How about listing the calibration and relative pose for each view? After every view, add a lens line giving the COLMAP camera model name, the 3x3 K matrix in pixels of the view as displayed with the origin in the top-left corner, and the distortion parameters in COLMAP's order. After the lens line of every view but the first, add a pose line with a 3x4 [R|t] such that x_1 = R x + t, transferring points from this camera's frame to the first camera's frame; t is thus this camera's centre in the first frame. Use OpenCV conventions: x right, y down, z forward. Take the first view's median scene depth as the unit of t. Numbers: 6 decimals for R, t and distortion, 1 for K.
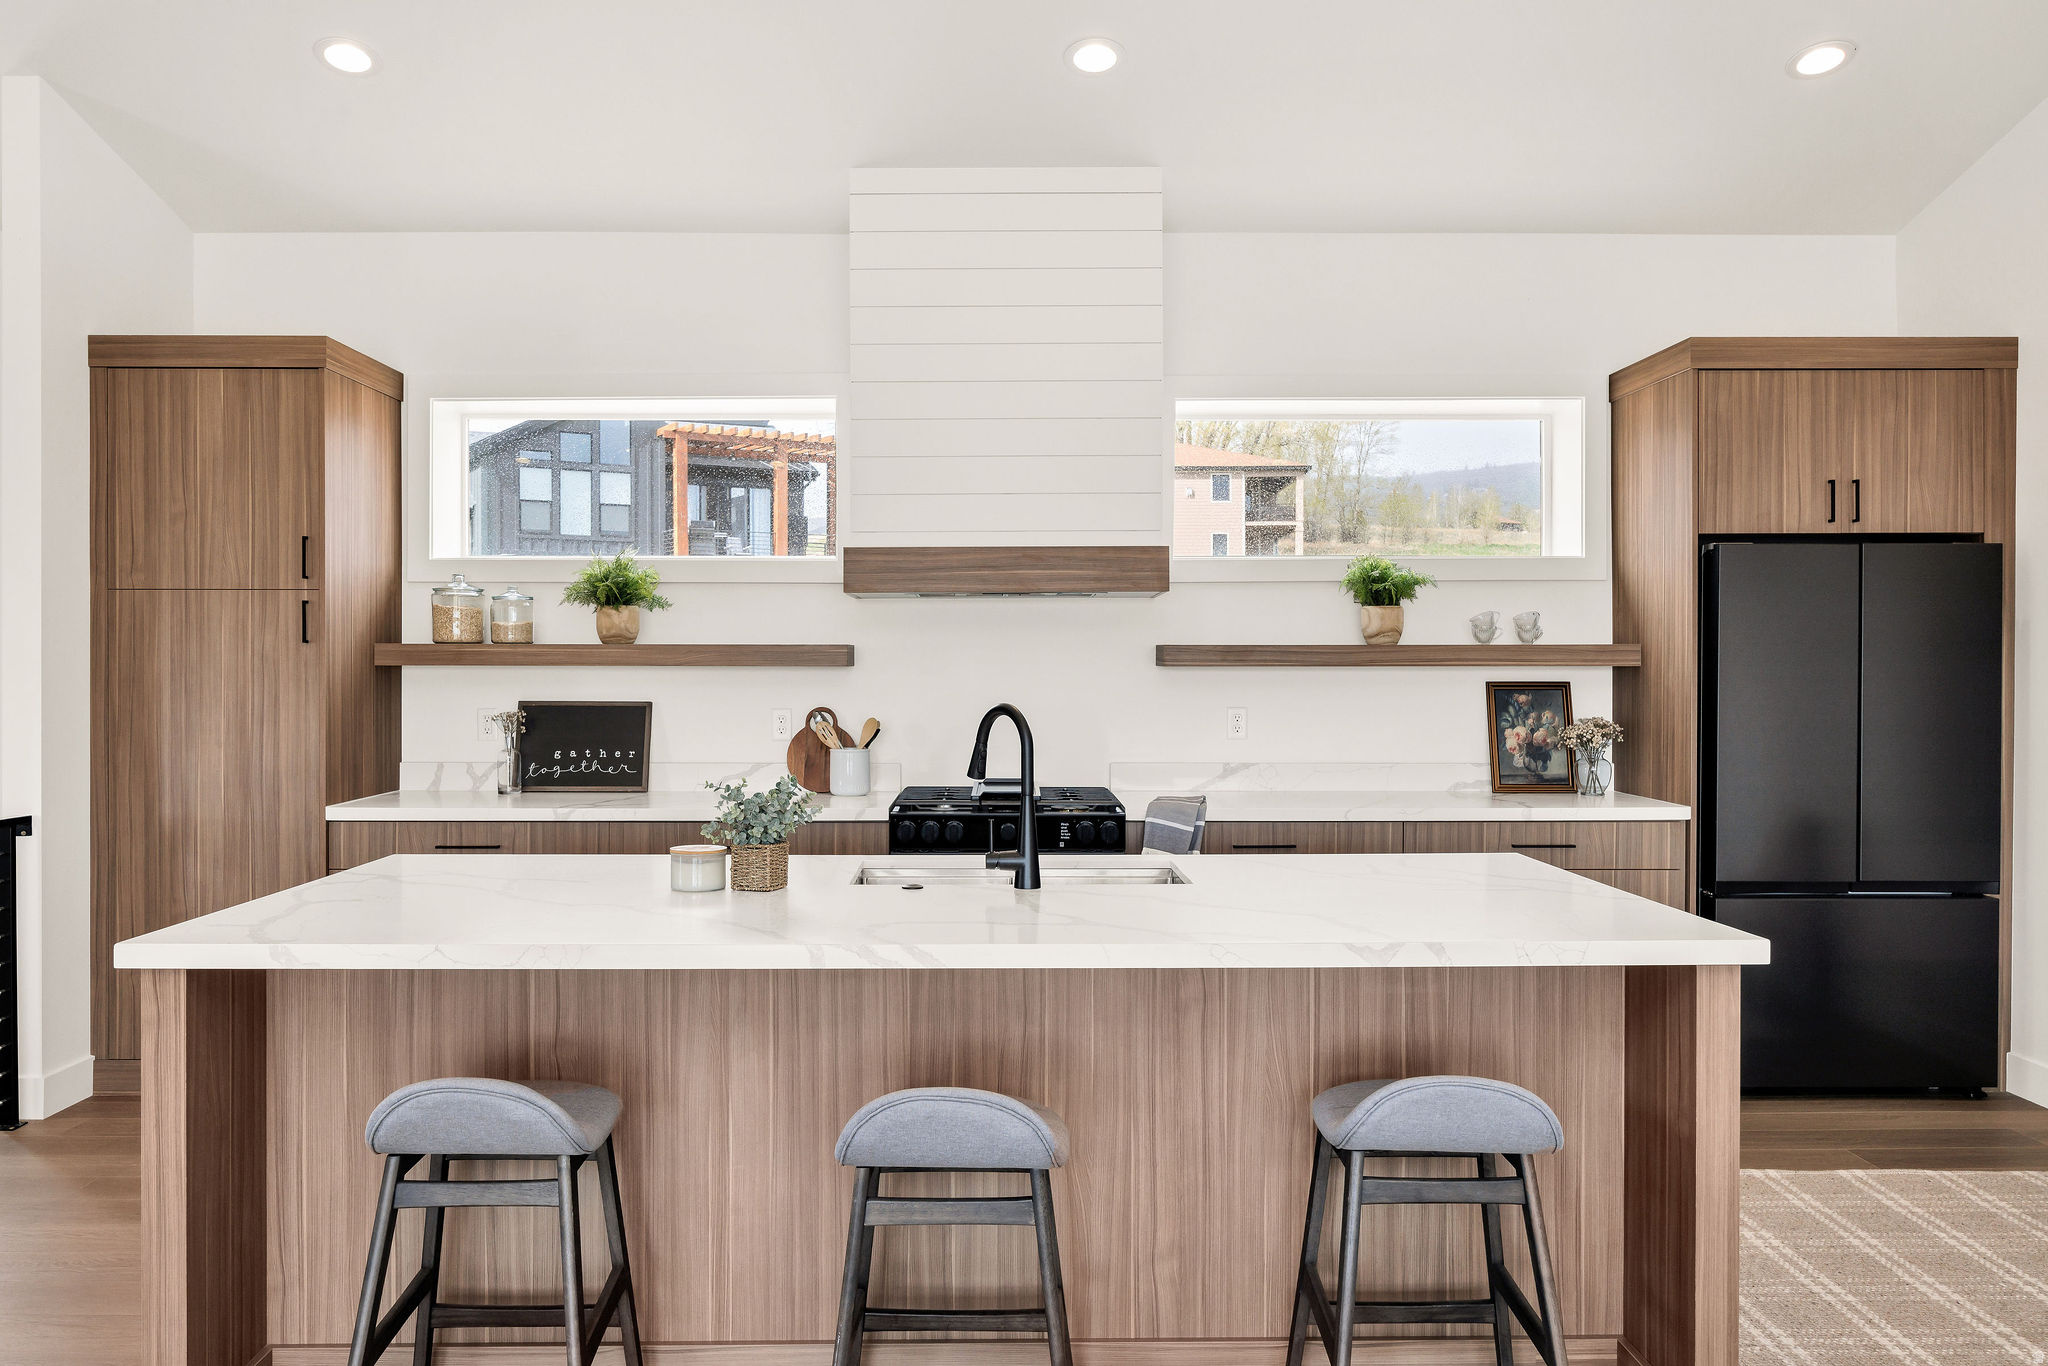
lens RADIAL K [[1568.9, 0, 1024.0], [0, 1568.9, 683.0], [0, 0, 1]] dist [0.004033, -0.006712]
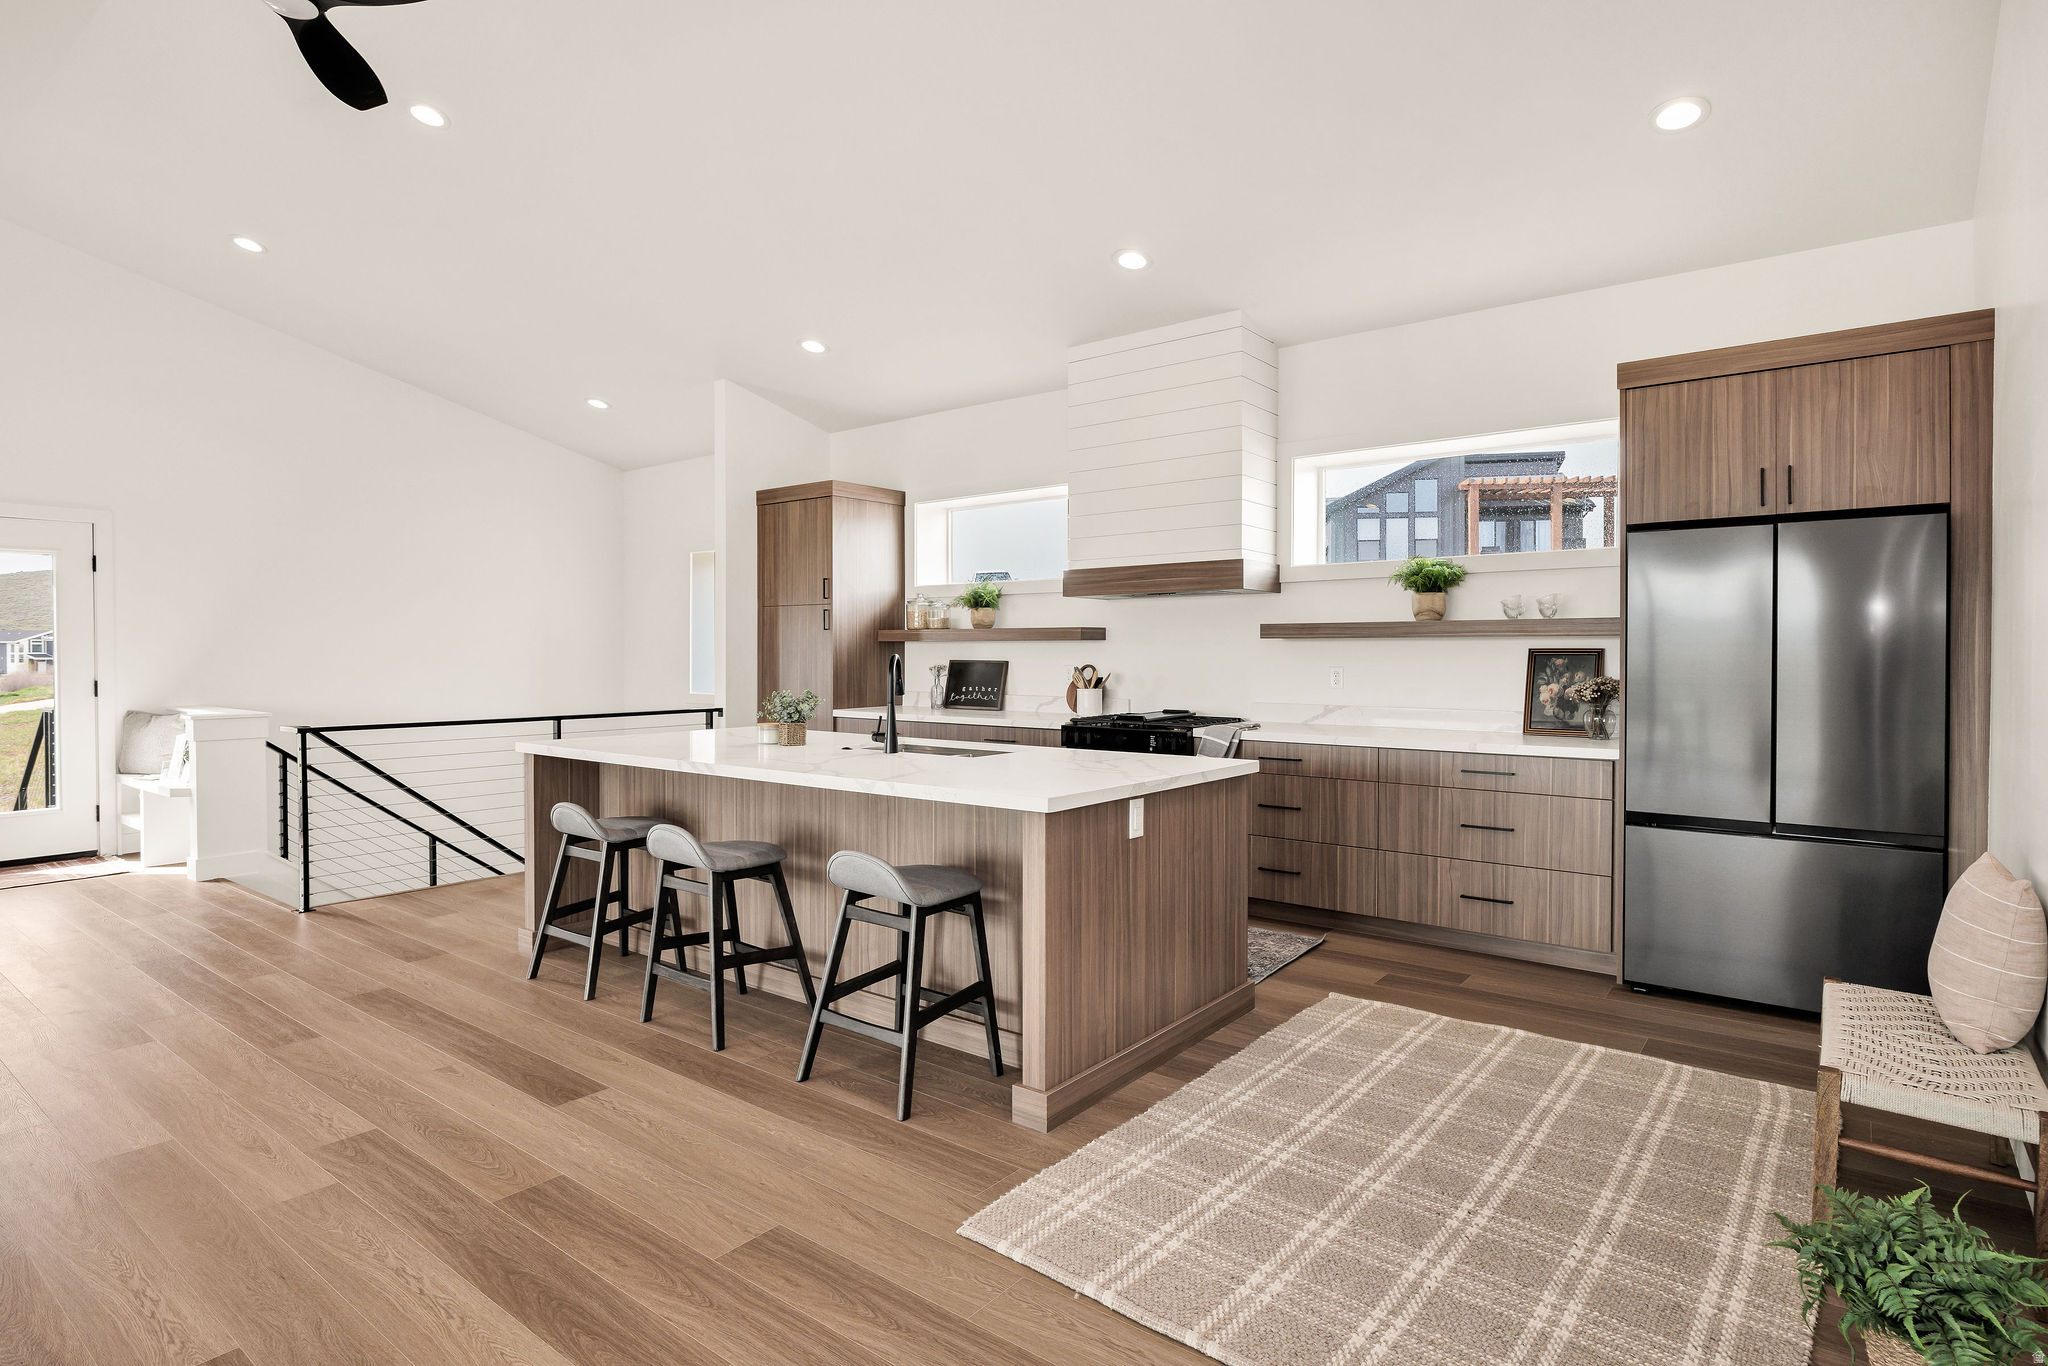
lens RADIAL K [[1058.2, 0, 1039.0], [0, 1058.2, 659.8], [0, 0, 1]] dist [-0.003402, 0.000521]
pose [[0.784193, 0.003517, -0.620508, 0.551748], [-0.005639, 0.999983, -0.001459, 0.012603], [0.620492, 0.004644, 0.784199, 0.073301]]
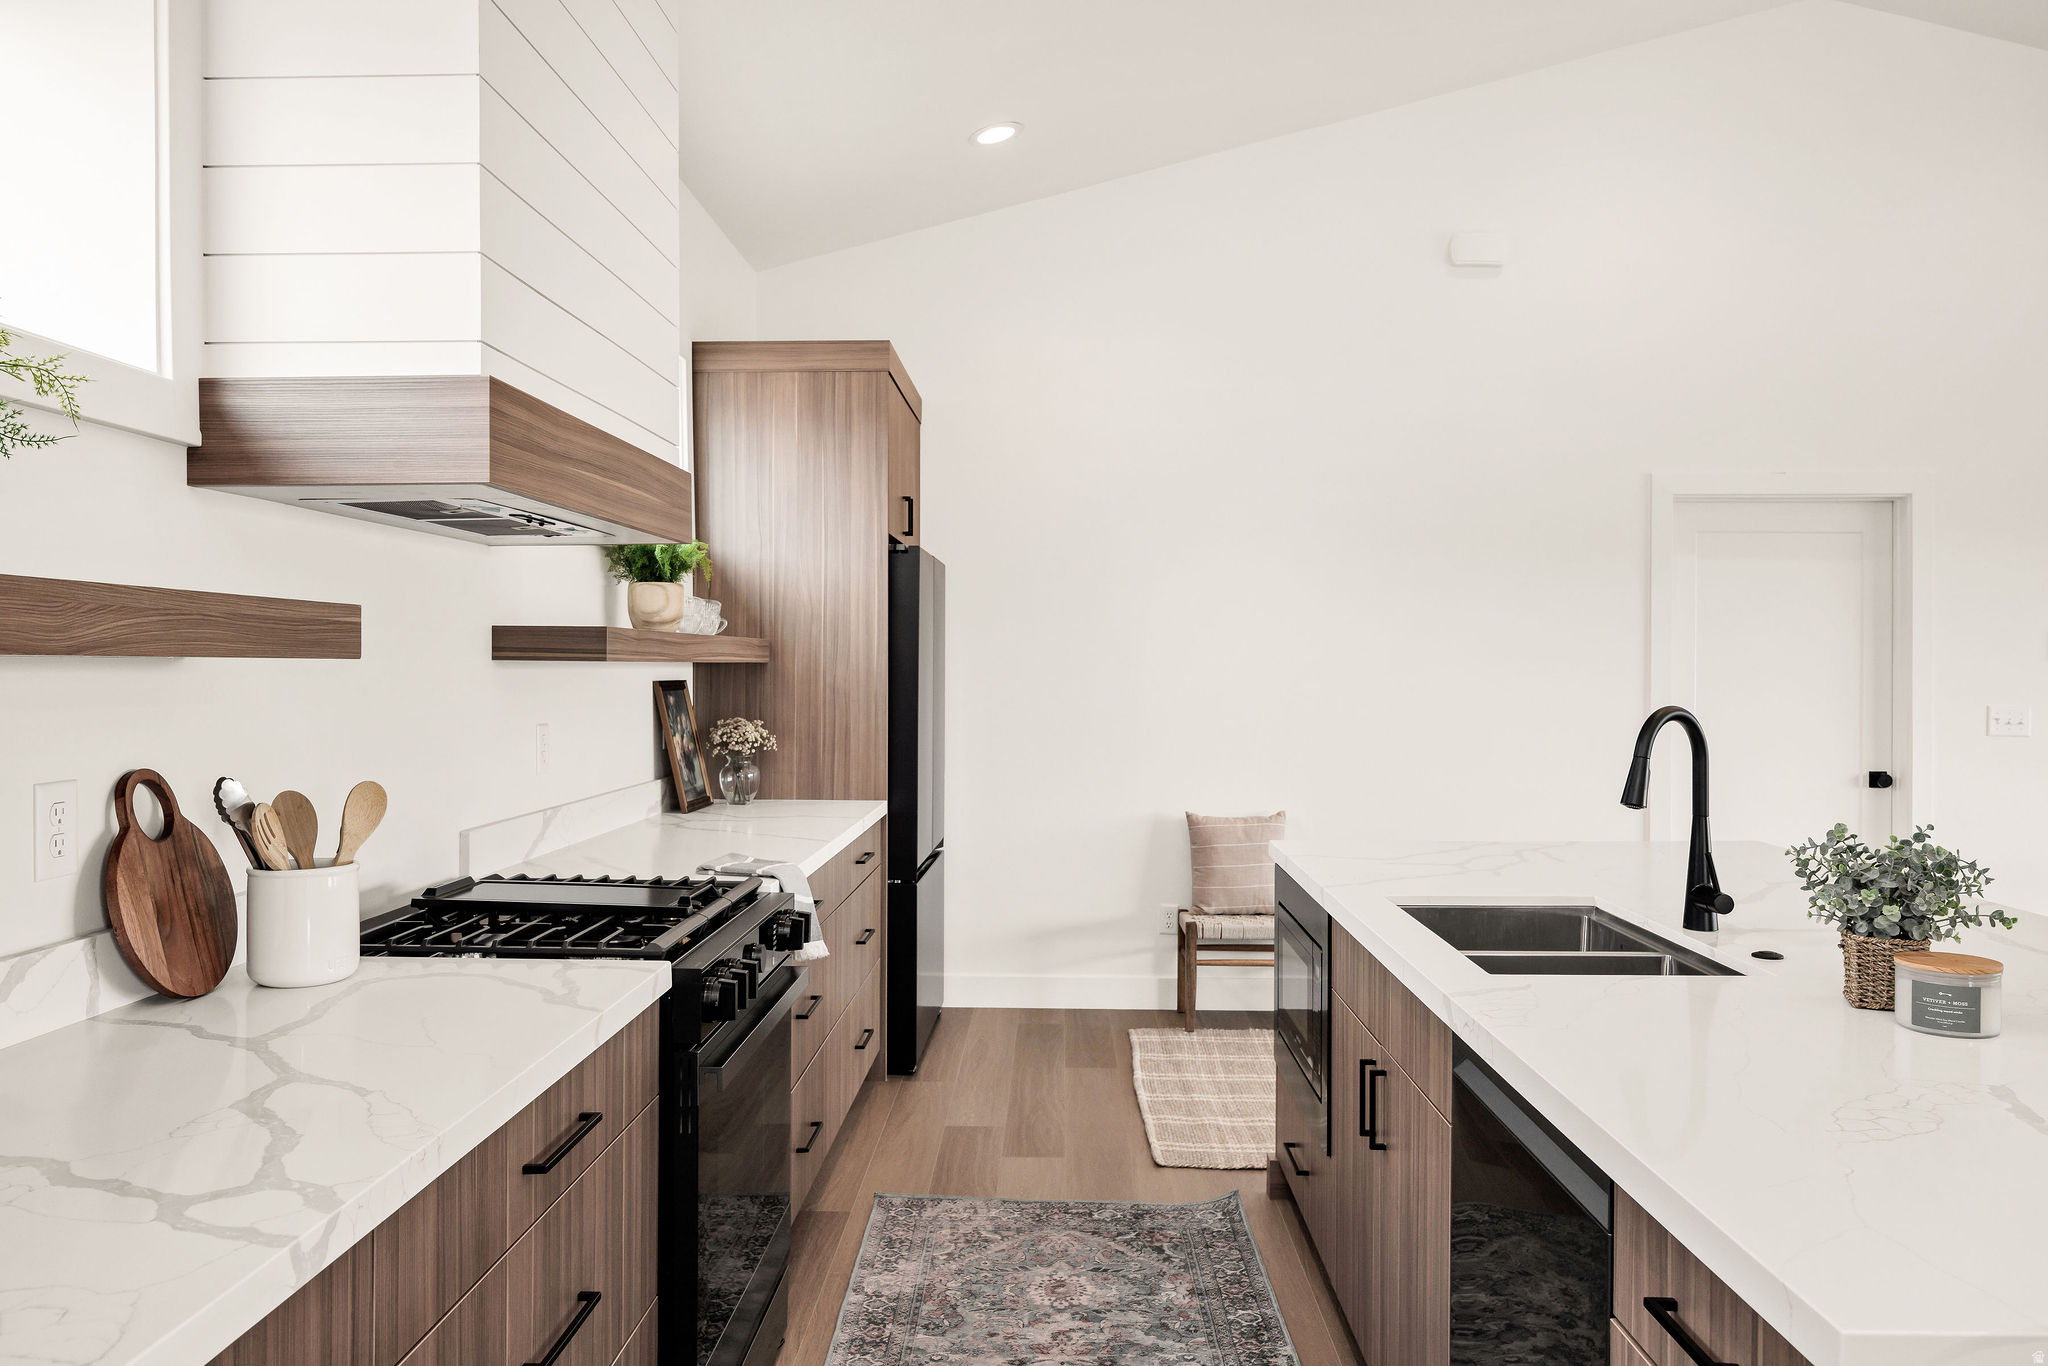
lens RADIAL K [[1489.4, 0, 1024.0], [0, 1489.4, 683.0], [0, 0, 1]] dist [0.000364, 0.000239]
pose [[0.054358, -0.014260, 0.998420, -0.510805], [0.007961, 0.999872, 0.013847, -0.009884], [-0.998490, 0.007196, 0.054464, 0.813517]]
